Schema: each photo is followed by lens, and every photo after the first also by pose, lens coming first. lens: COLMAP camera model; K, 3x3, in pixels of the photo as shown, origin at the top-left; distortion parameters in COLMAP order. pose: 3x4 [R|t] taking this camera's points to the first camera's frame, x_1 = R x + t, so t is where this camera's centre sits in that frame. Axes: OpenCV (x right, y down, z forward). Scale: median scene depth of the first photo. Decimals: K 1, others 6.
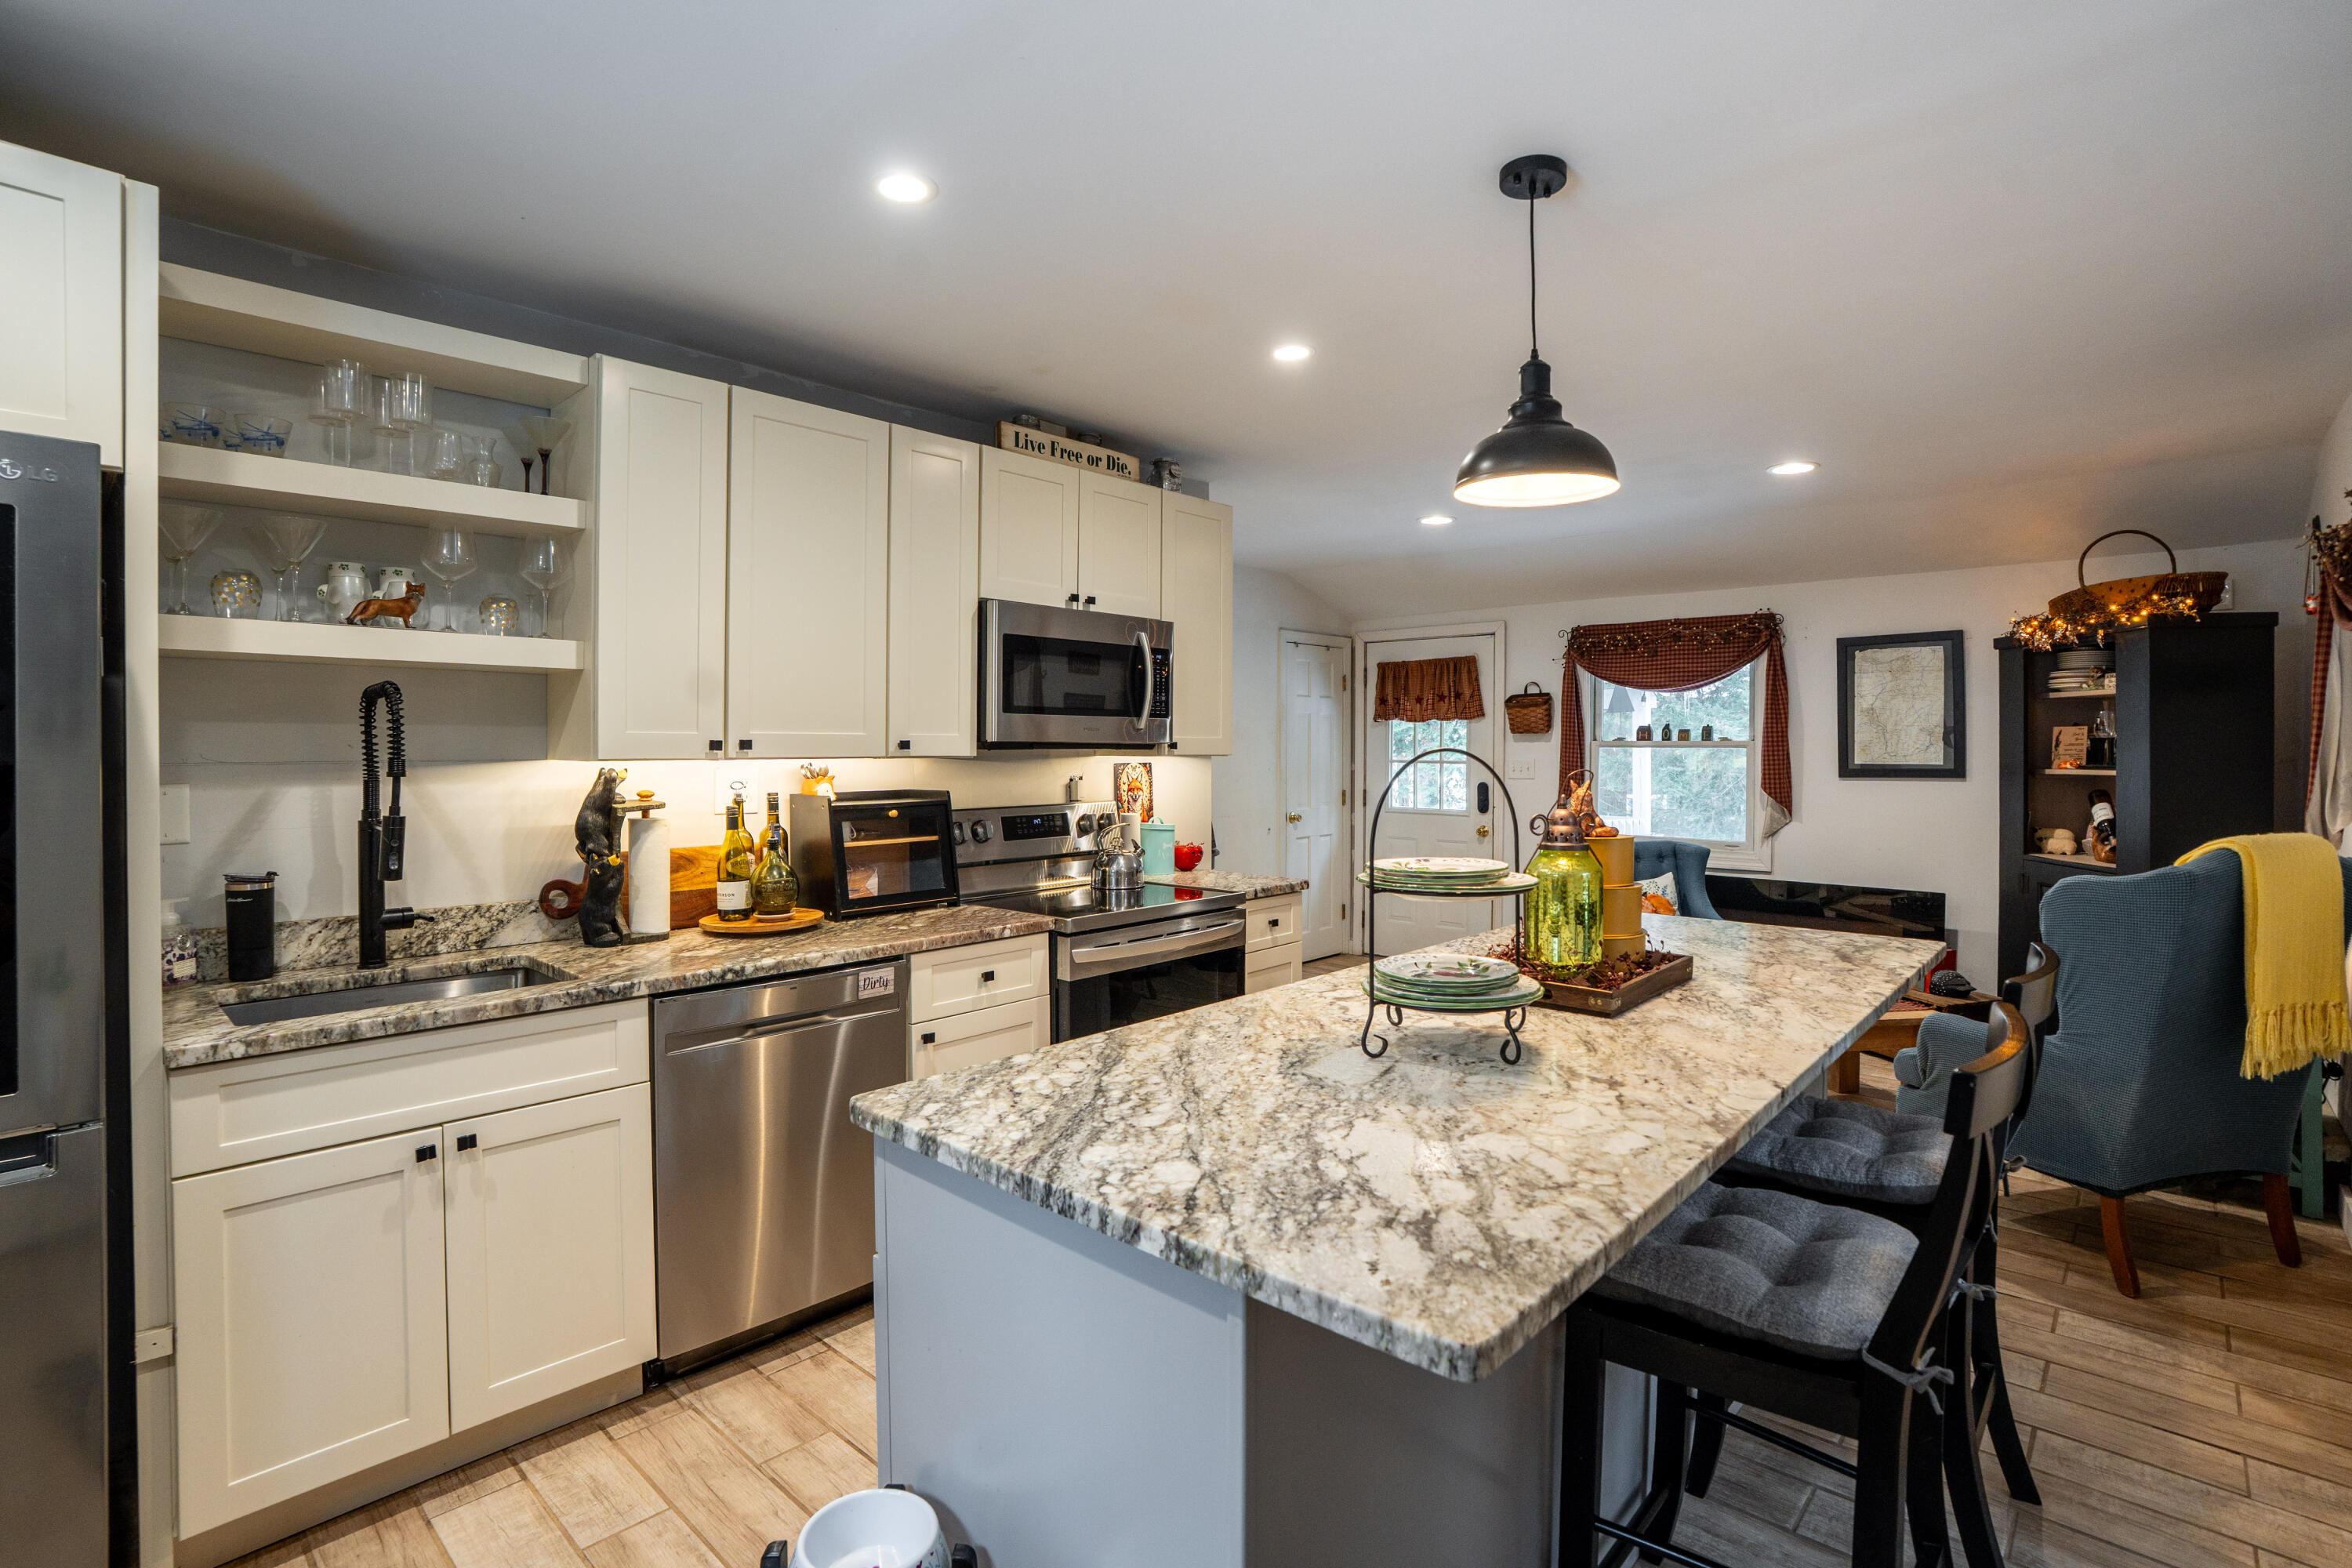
lens RADIAL K [[1129.2, 0, 1138.5], [0, 1129.2, 752.1], [0, 0, 1]] dist [-0.001038, -0.000299]
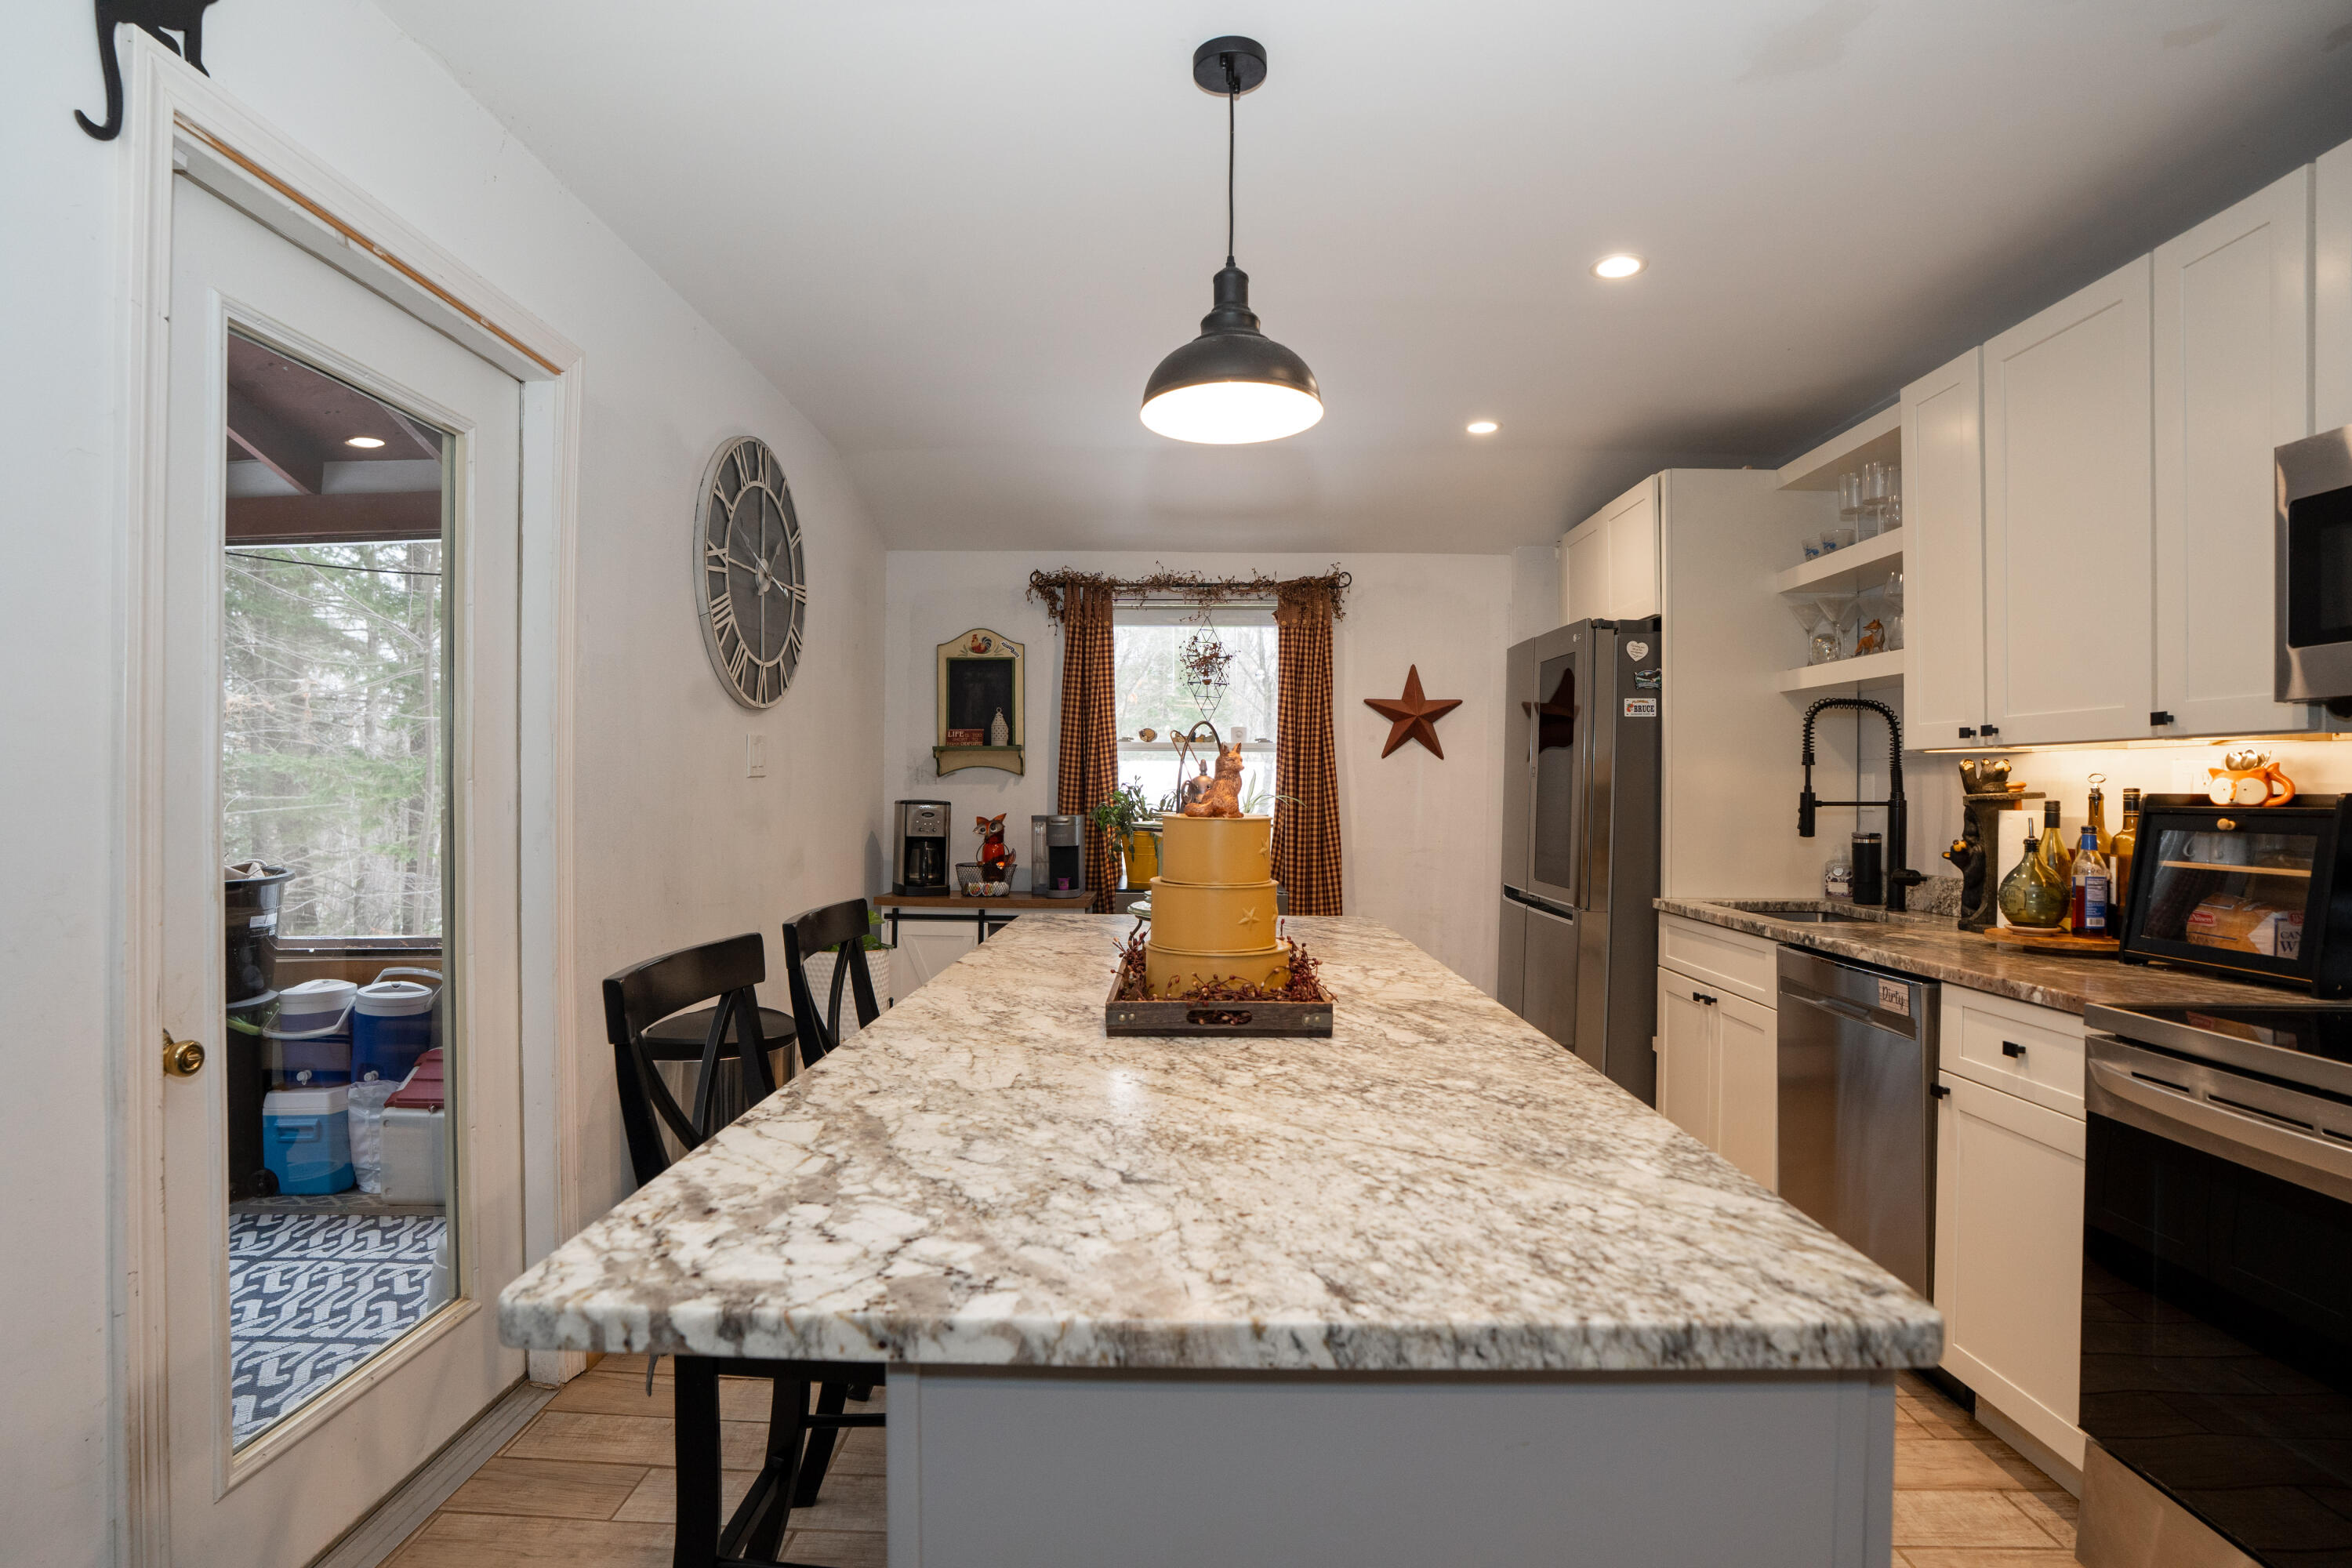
lens RADIAL K [[1188.3, 0, 1135.6], [0, 1188.3, 787.4], [0, 0, 1]] dist [-0.070645, 0.026228]
pose [[-0.739572, -0.004338, -0.673064, 0.791660], [-0.009559, 0.999946, 0.004059, 0.042848], [0.673010, 0.009436, -0.739573, 1.240076]]
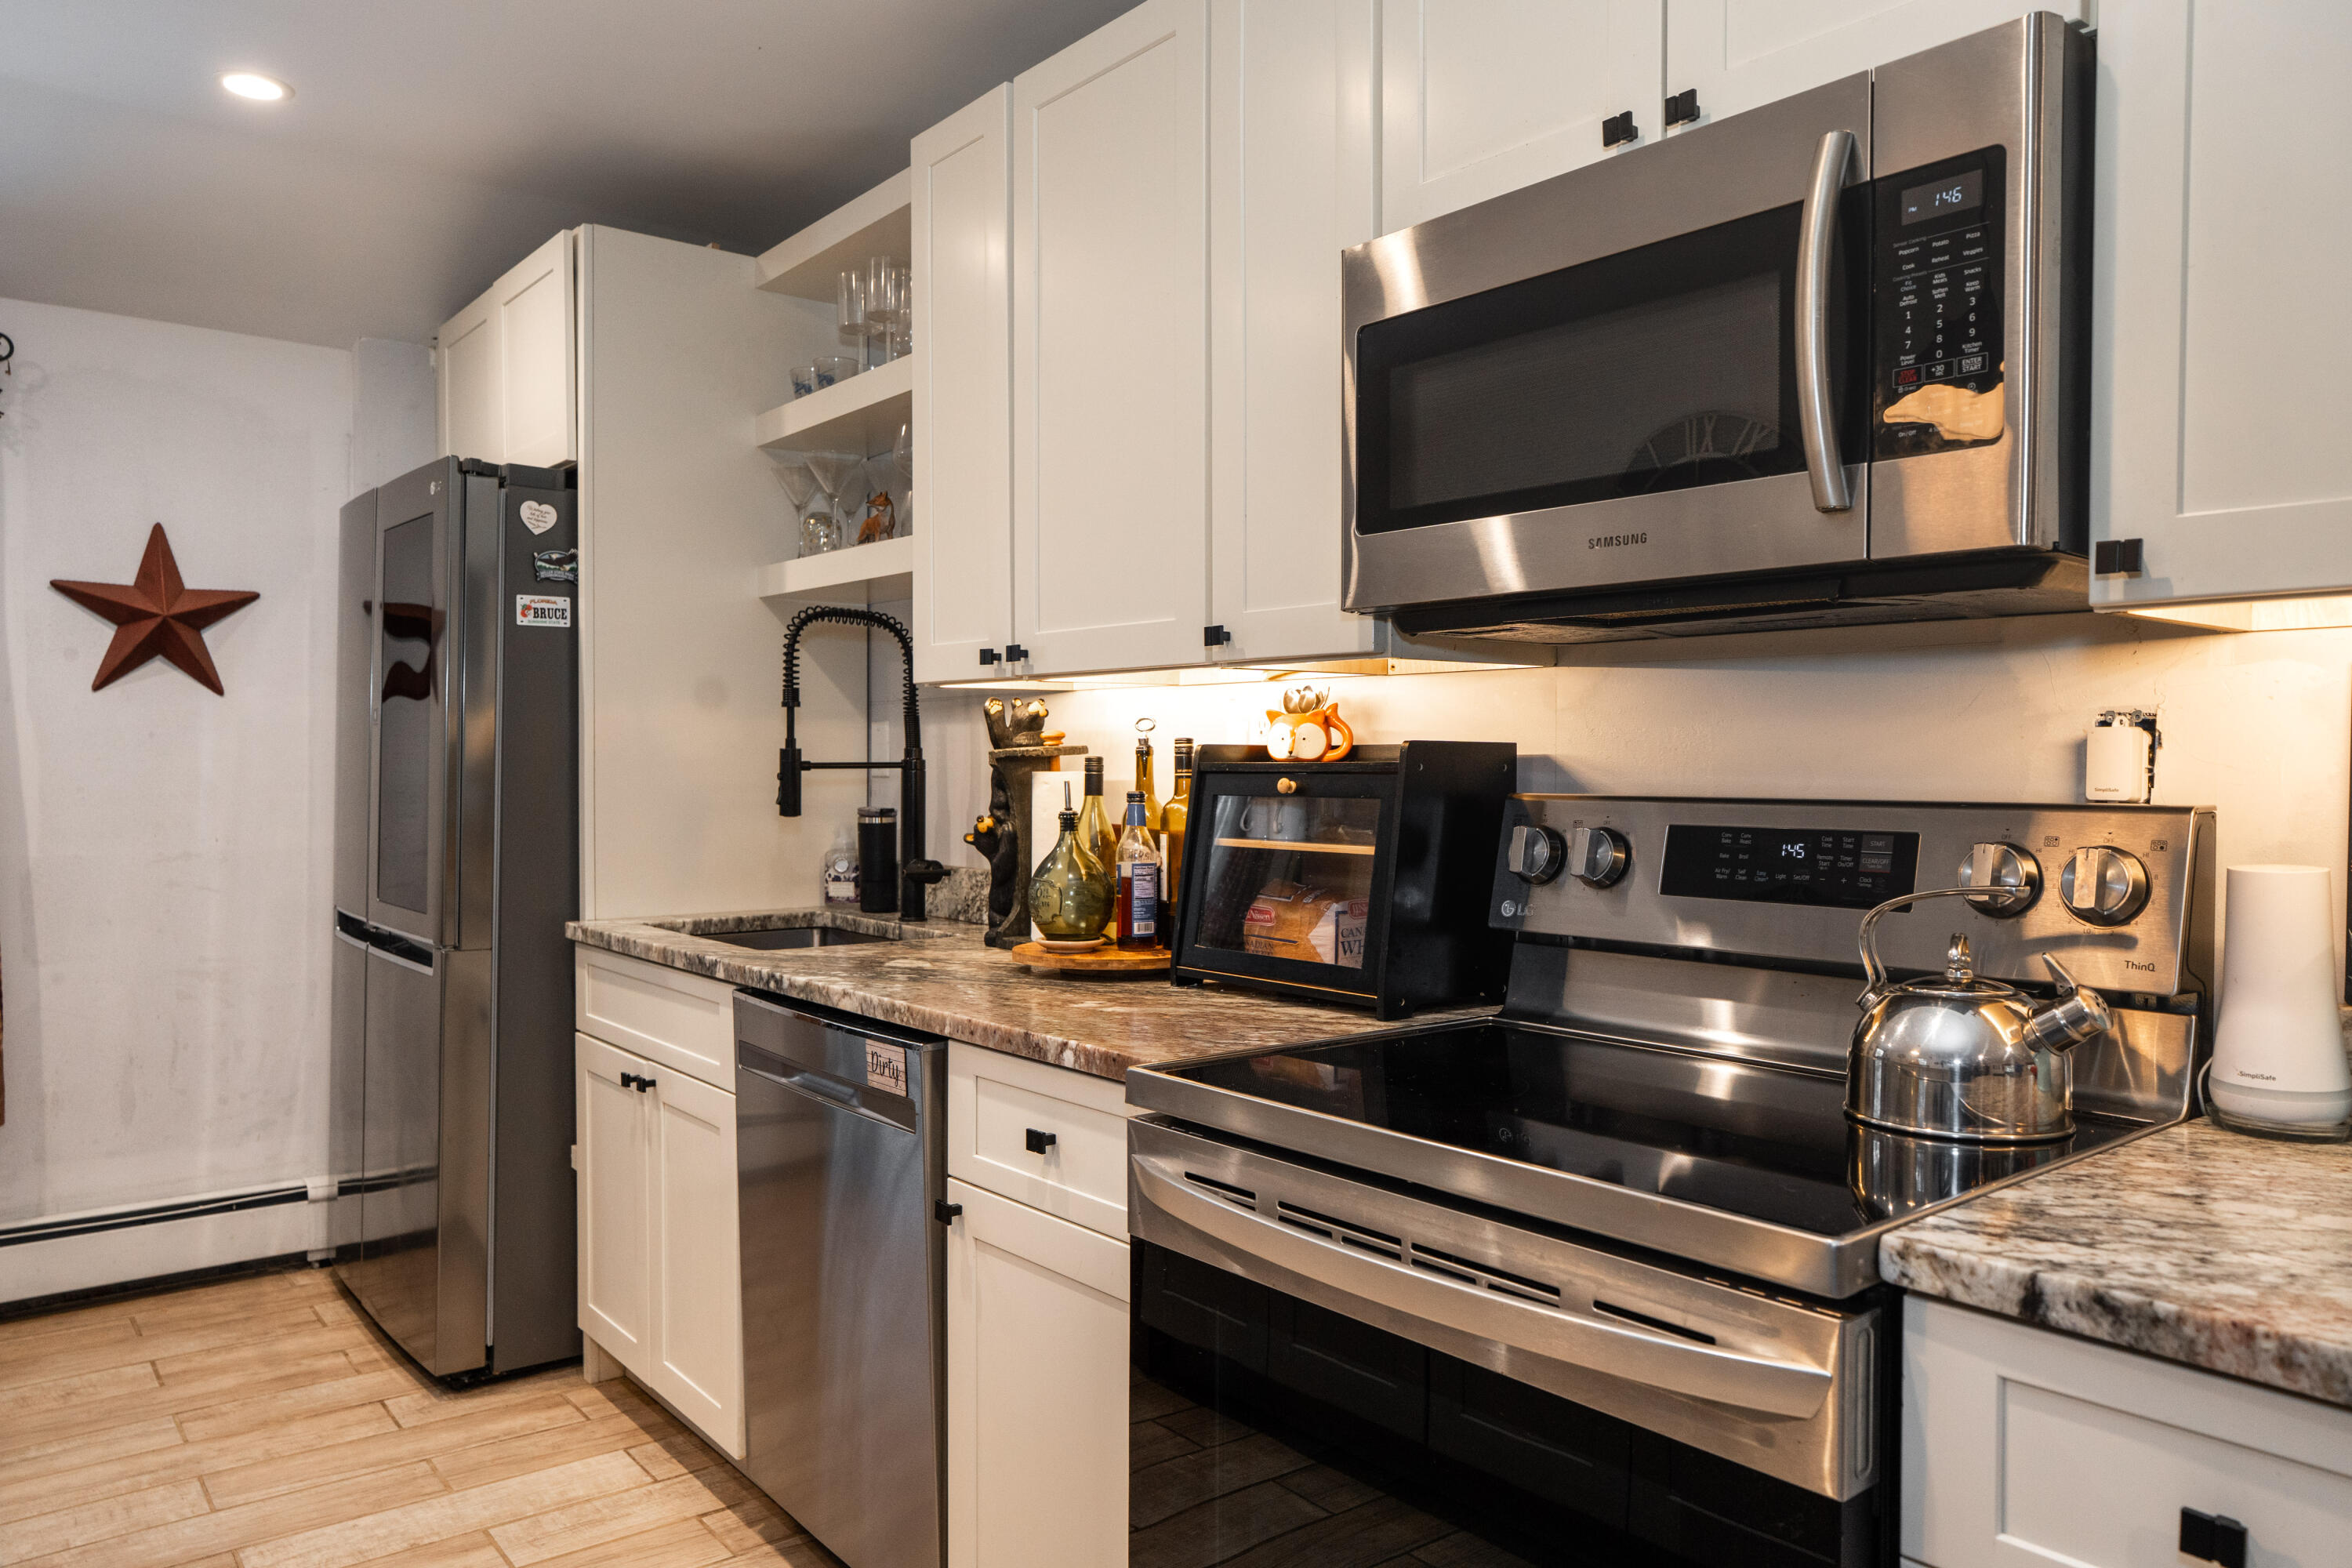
lens RADIAL K [[1625.5, 0, 1176.0], [0, 1625.5, 784.0], [0, 0, 1]] dist [0.003647, 0.000535]
pose [[-0.121659, 0.015404, -0.992452, 0.529131], [-0.007604, 0.999836, 0.016451, 0.050261], [0.992543, 0.009548, -0.121522, 1.211313]]
